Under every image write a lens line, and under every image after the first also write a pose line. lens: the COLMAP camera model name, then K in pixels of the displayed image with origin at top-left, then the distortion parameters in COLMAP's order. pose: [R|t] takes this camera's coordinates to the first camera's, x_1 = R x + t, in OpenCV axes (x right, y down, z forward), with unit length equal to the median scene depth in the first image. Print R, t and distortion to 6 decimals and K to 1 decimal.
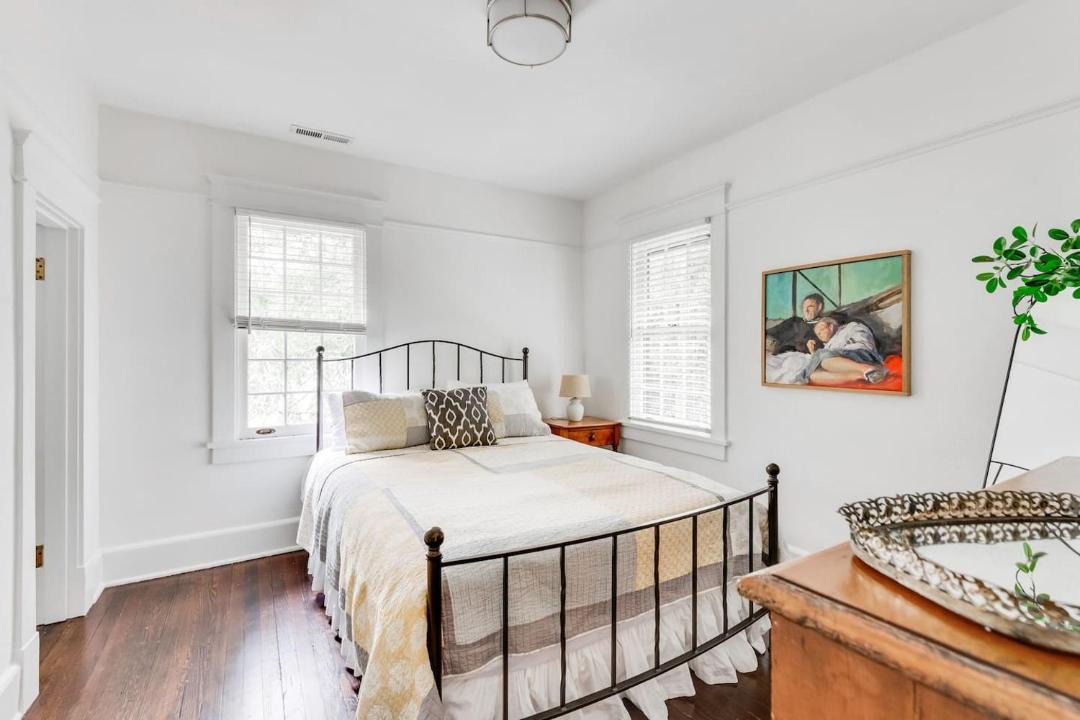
lens RADIAL K [[481.4, 0, 541.1], [0, 481.4, 354.8], [0, 0, 1]] dist [0.001133, 0.000044]
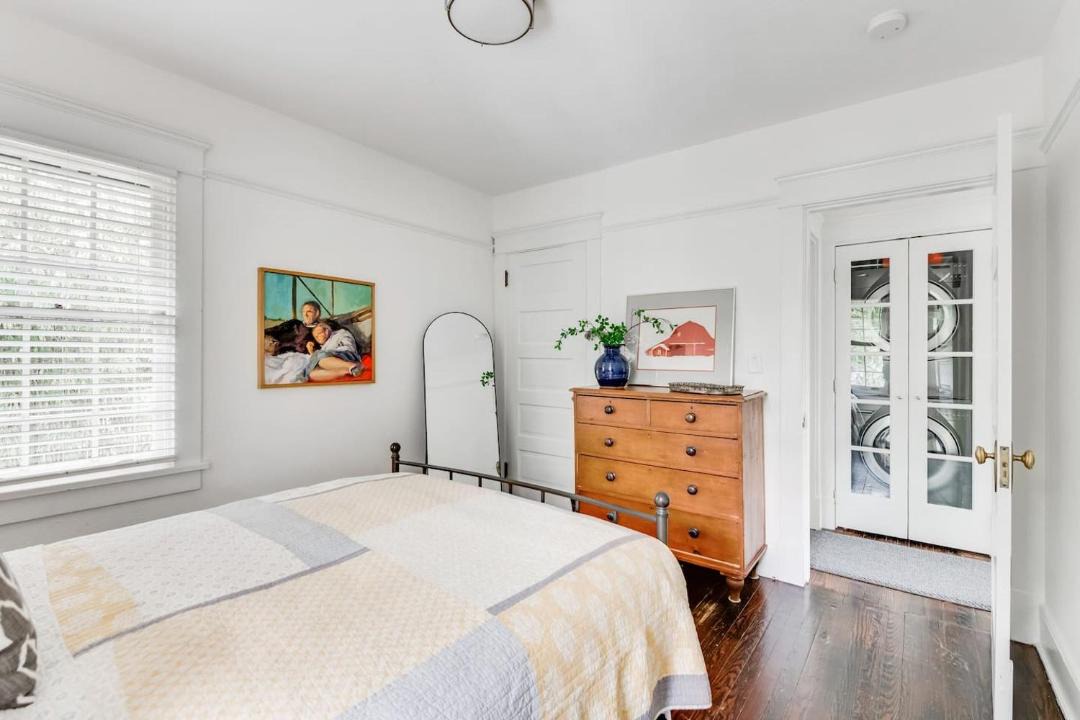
lens RADIAL K [[481.4, 0, 540.3], [0, 481.4, 357.9], [0, 0, 1]] dist [0.001133, 0.000044]
pose [[-0.364385, -0.009887, 0.931196, -0.679835], [-0.001048, 0.999947, 0.010206, -0.005961], [-0.931248, 0.002743, -0.364376, 0.920464]]
